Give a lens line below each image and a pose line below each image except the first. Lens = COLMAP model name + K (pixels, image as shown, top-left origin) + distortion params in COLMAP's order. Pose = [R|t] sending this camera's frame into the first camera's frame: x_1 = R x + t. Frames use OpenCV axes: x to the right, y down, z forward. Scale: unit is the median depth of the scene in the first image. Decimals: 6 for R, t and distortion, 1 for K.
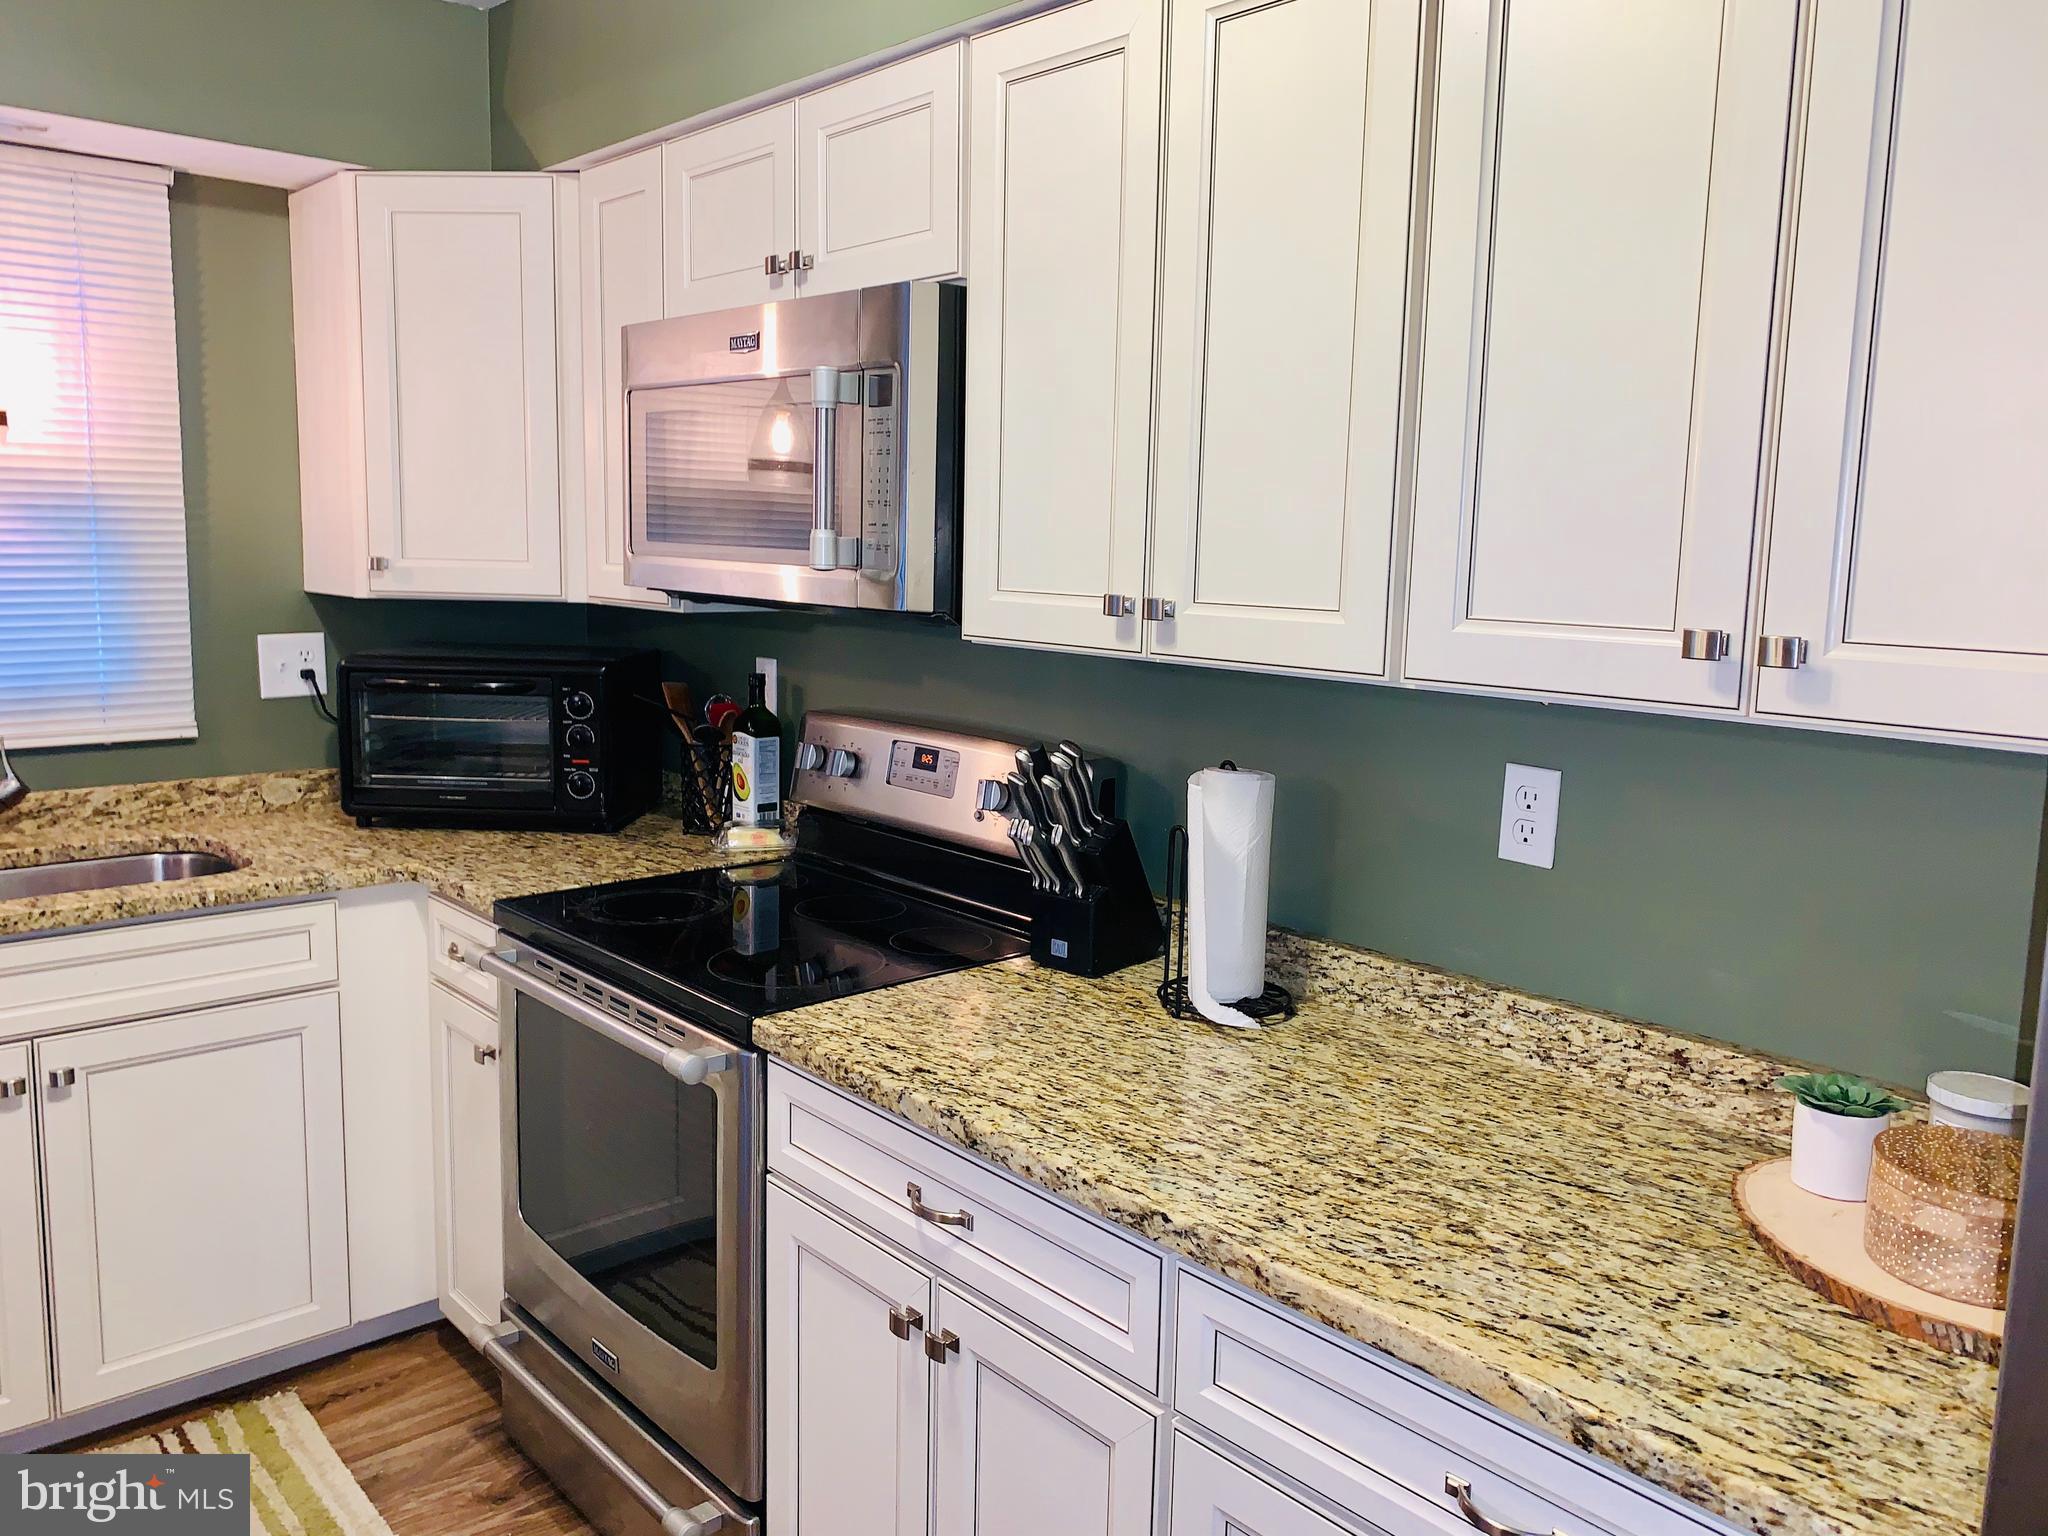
lens RADIAL K [[1579.4, 0, 1025.7], [0, 1579.4, 757.9], [0, 0, 1]] dist [0.087938, -0.140913]
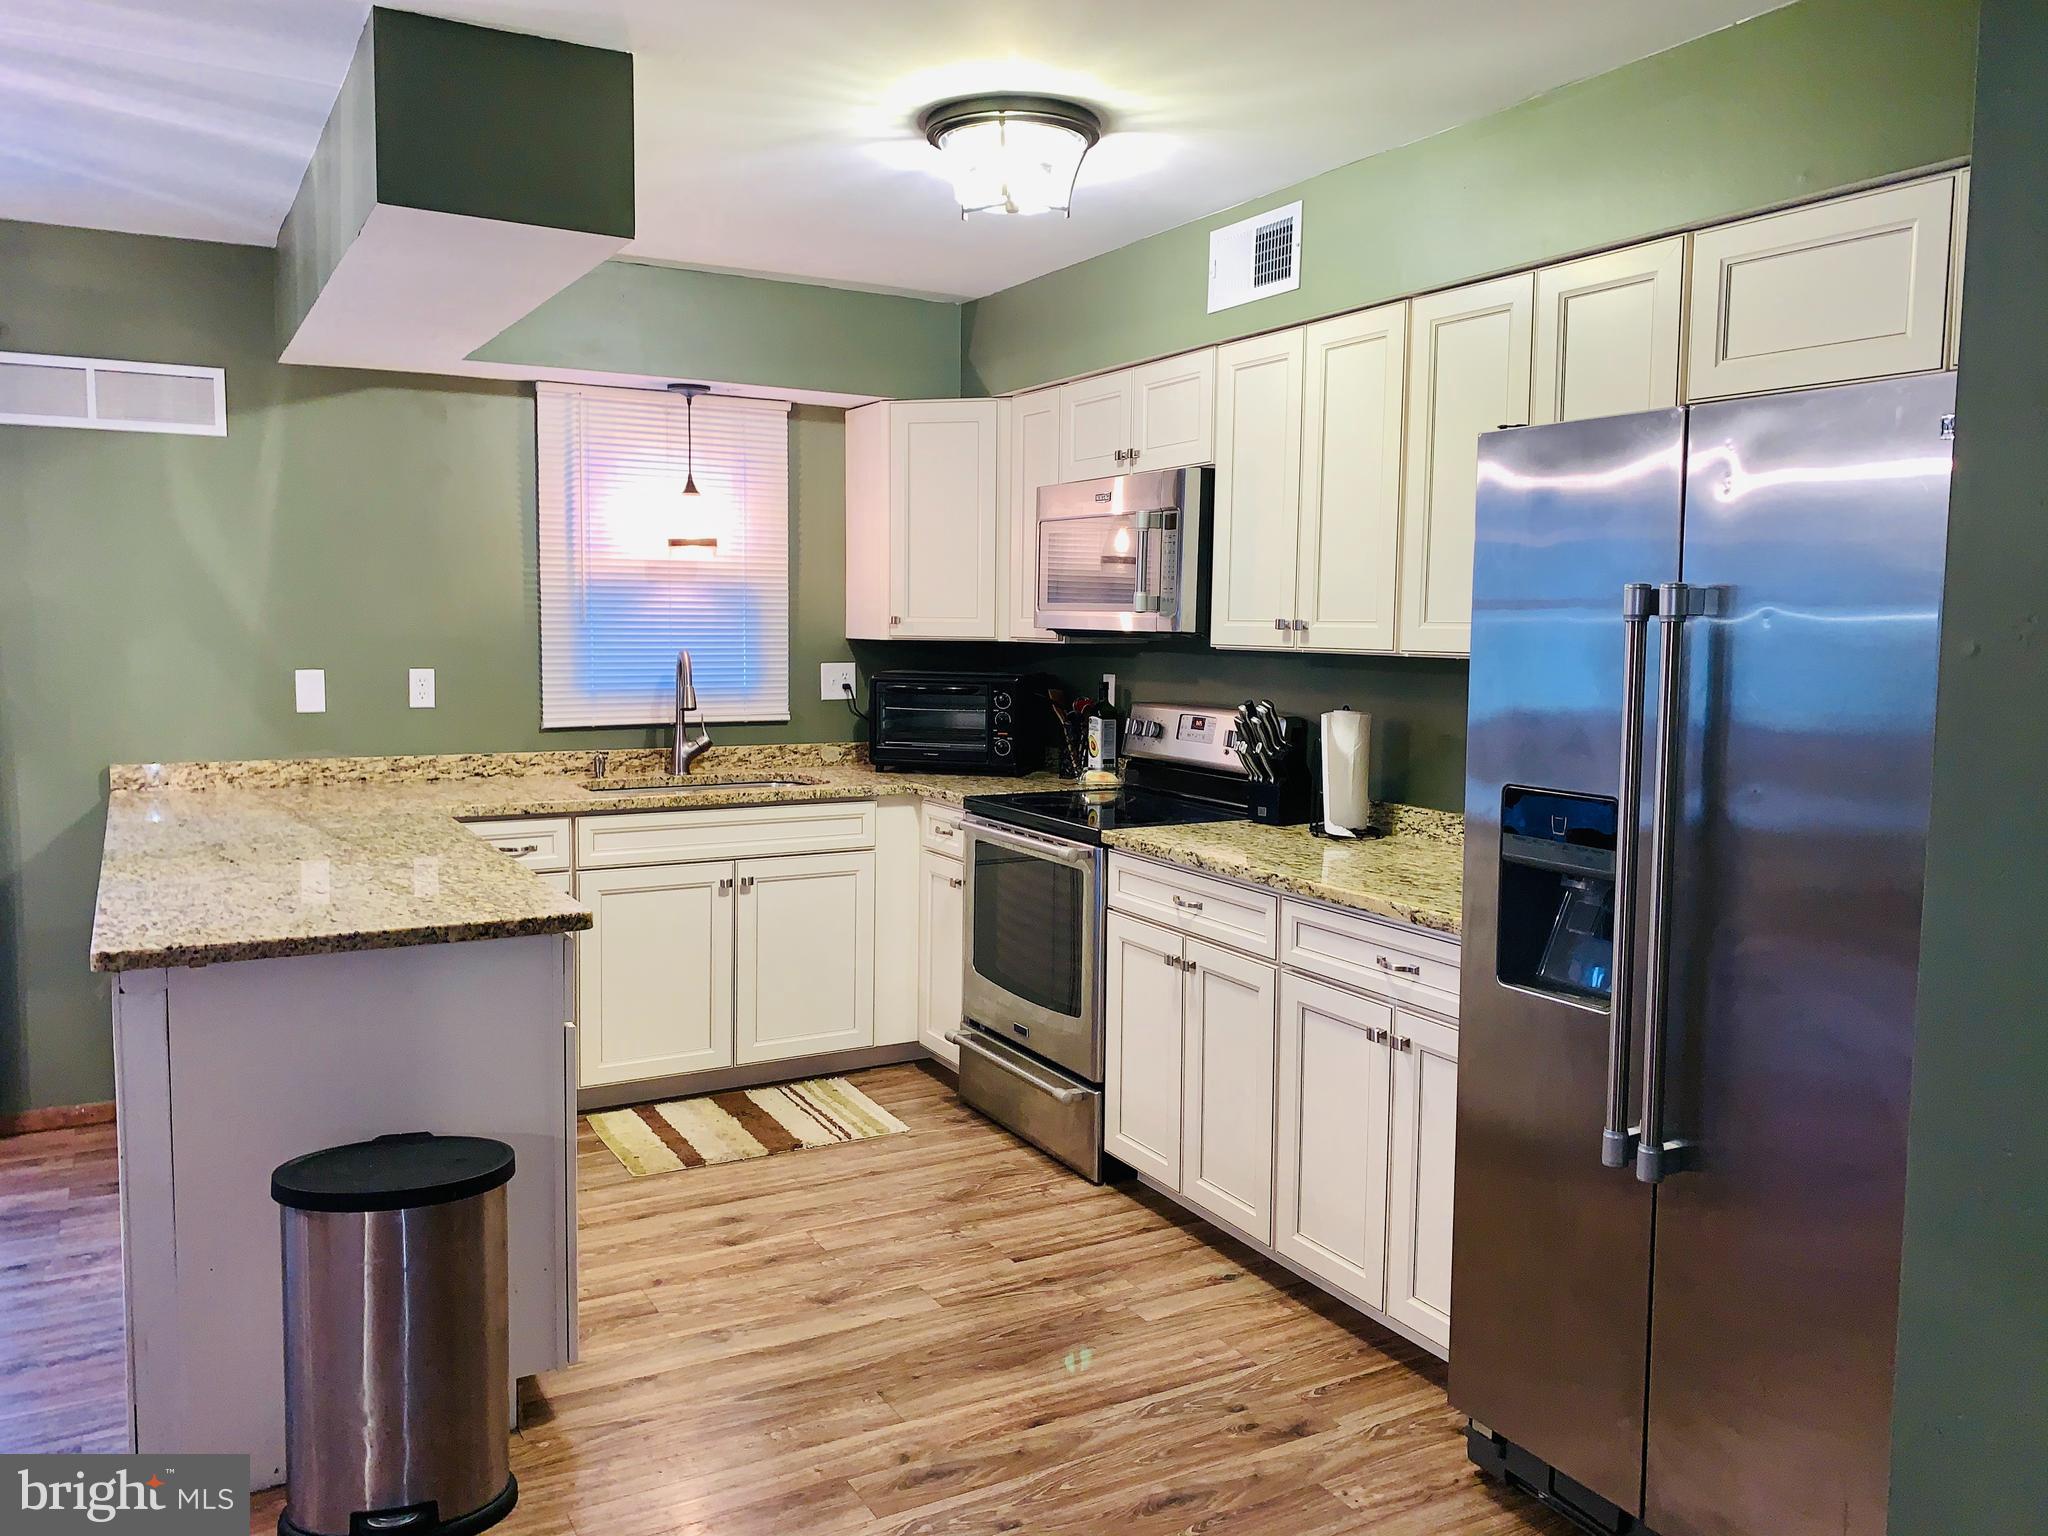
lens RADIAL K [[1551.9, 0, 1024.0], [0, 1551.9, 768.0], [0, 0, 1]] dist [0.165344, -0.303328]
pose [[0.977239, 0.010476, -0.211881, 0.116393], [-0.020434, 0.998784, -0.044861, 0.134103], [0.211154, 0.048169, 0.976265, -0.741209]]
